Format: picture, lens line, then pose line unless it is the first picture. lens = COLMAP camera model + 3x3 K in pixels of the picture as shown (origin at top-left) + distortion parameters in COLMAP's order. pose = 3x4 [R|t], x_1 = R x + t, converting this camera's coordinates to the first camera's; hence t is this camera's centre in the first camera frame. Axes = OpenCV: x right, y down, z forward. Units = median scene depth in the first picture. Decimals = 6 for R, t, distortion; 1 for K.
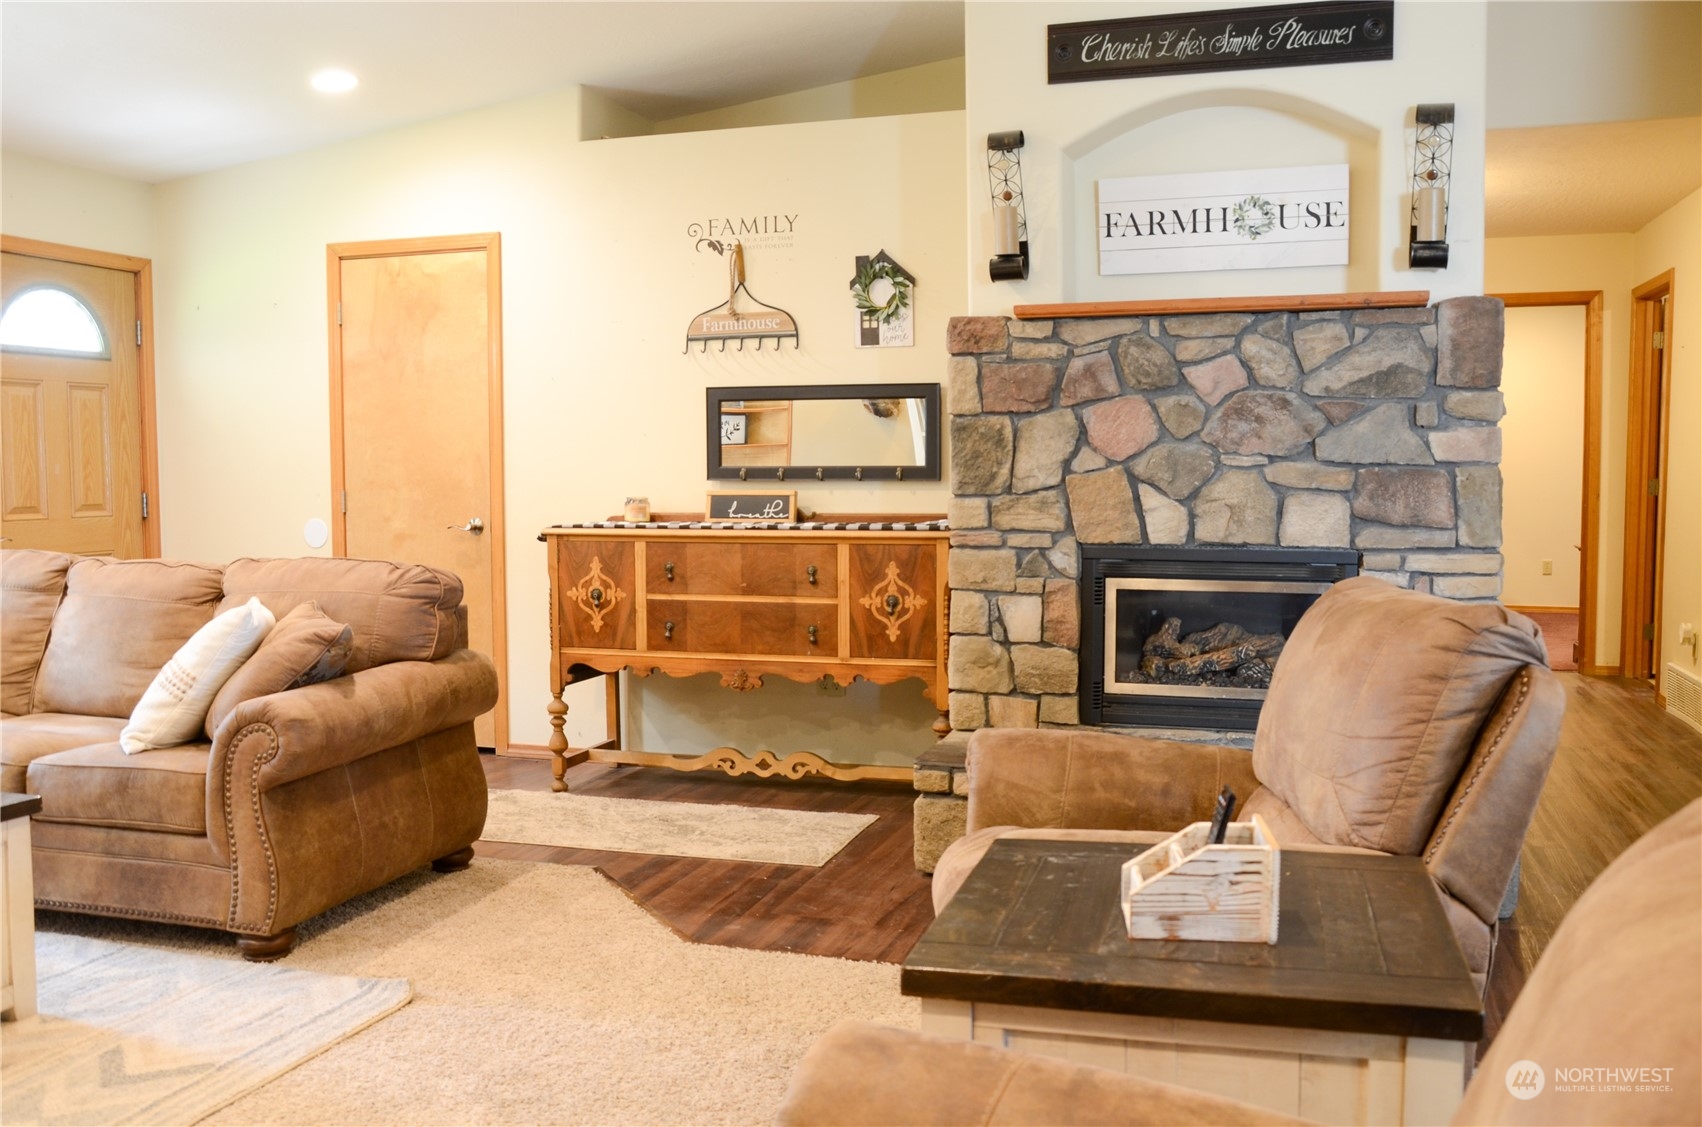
lens RADIAL K [[1507.7, 0, 851.9], [0, 1507.7, 564.6], [0, 0, 1]] dist [-0.084431, 0.118565]
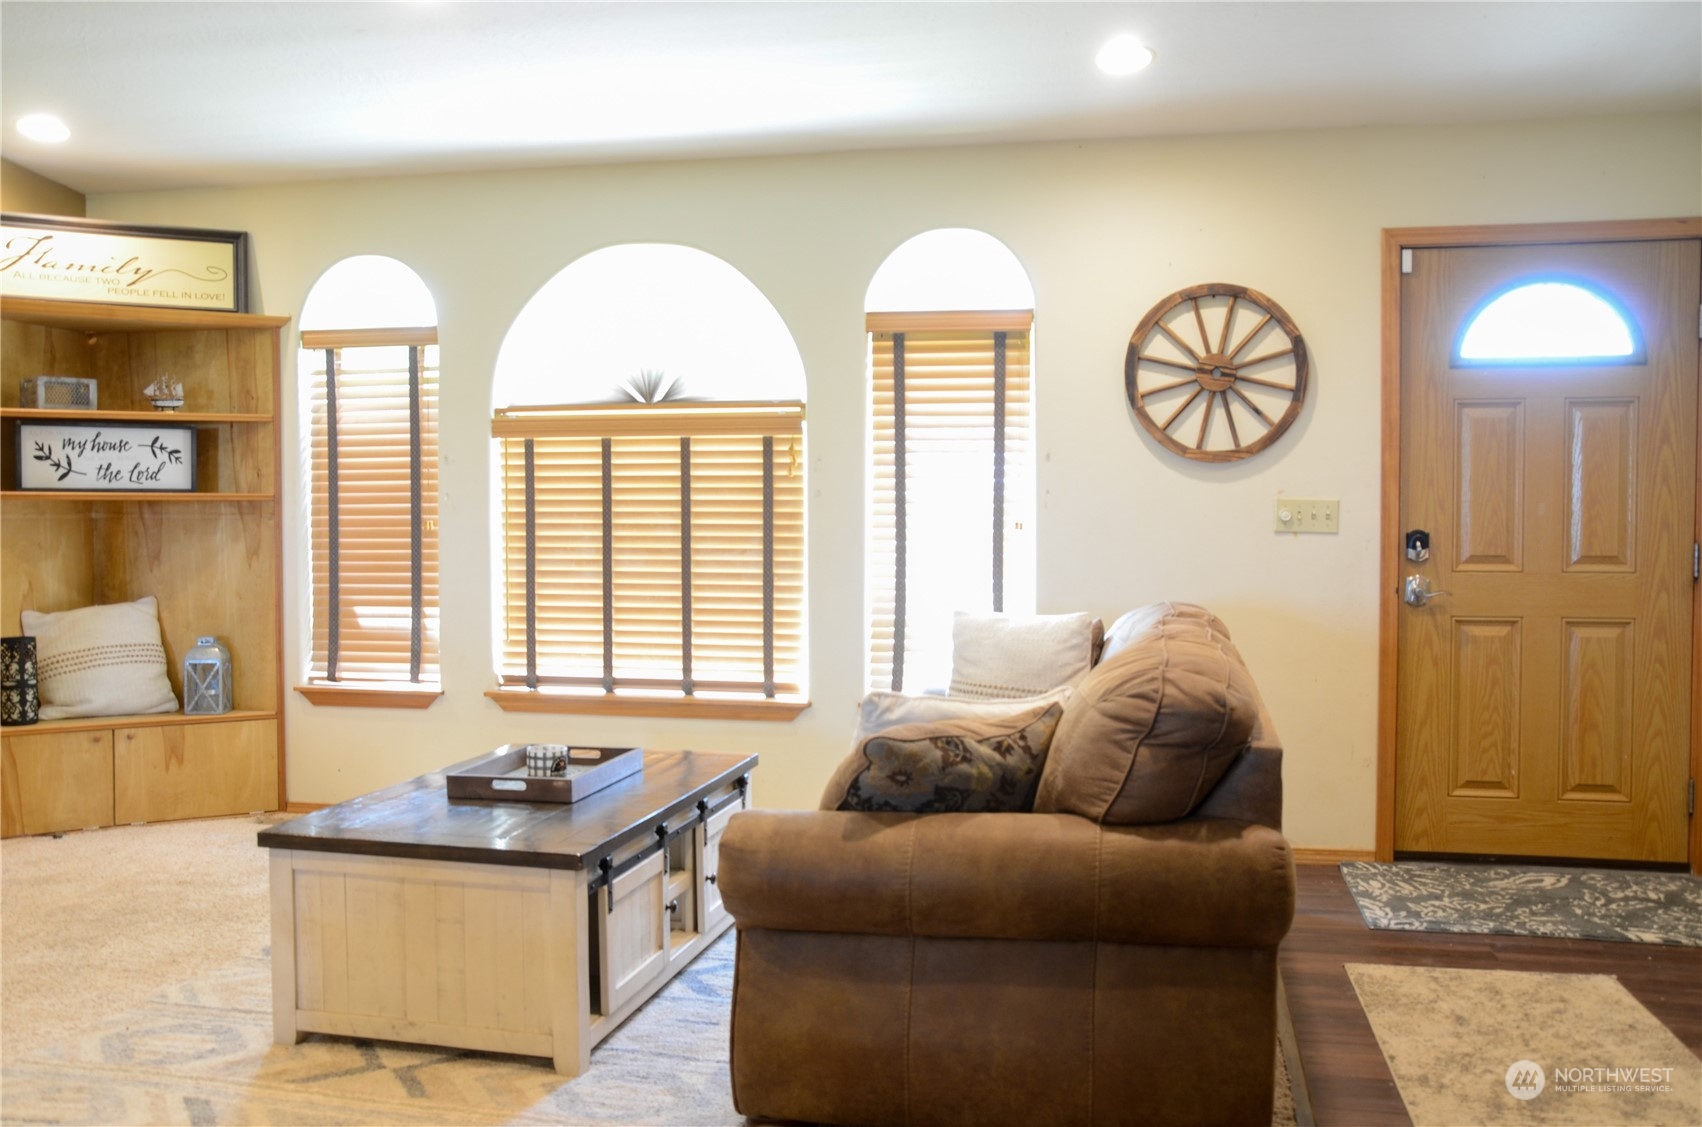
lens RADIAL K [[1507.7, 0, 849.2], [0, 1507.7, 564.4], [0, 0, 1]] dist [-0.084431, 0.118565]
pose [[0.093723, 0.043166, -0.994662, 0.322047], [-0.067104, 0.997062, 0.036948, -0.058676], [0.993334, 0.063283, 0.096344, 0.830379]]
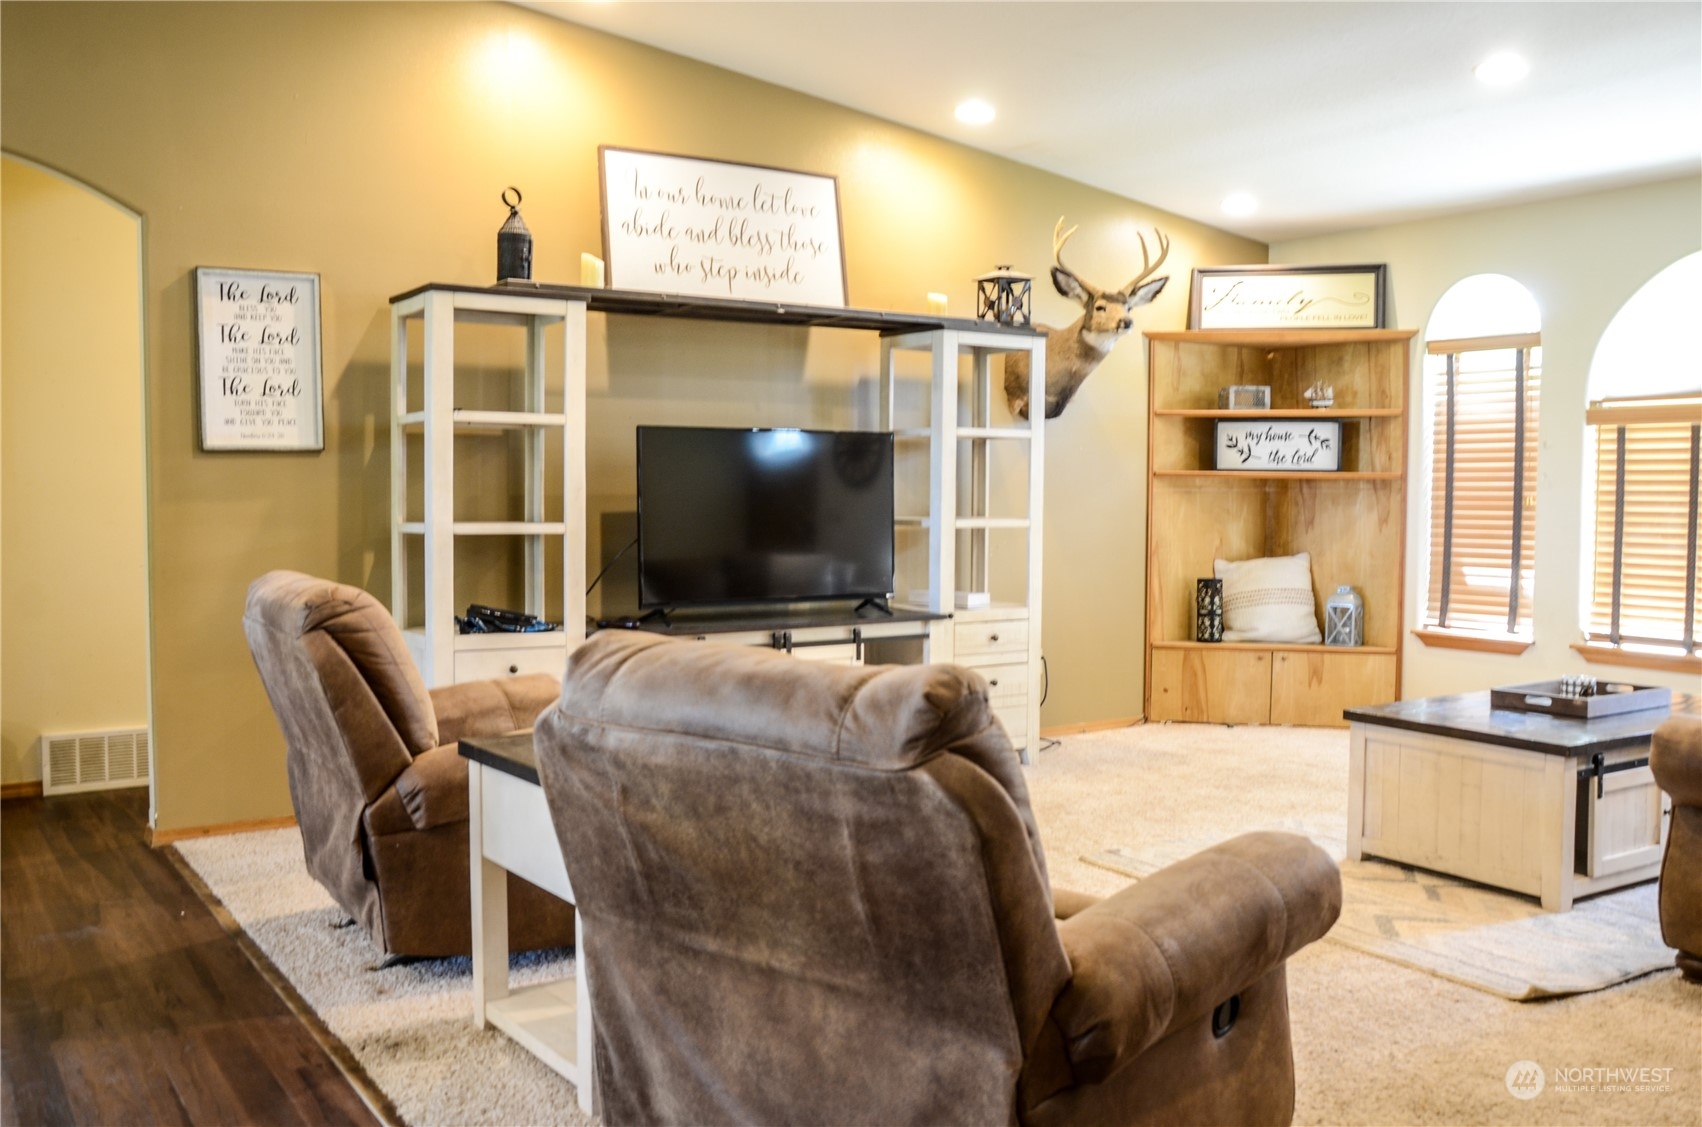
lens RADIAL K [[1507.7, 0, 839.6], [0, 1507.7, 560.9], [0, 0, 1]] dist [-0.084431, 0.118565]
pose [[-0.624849, 0.042226, -0.779603, 0.638734], [-0.054712, 0.993713, 0.097674, -0.069466], [0.778826, 0.103685, -0.618611, 0.999734]]
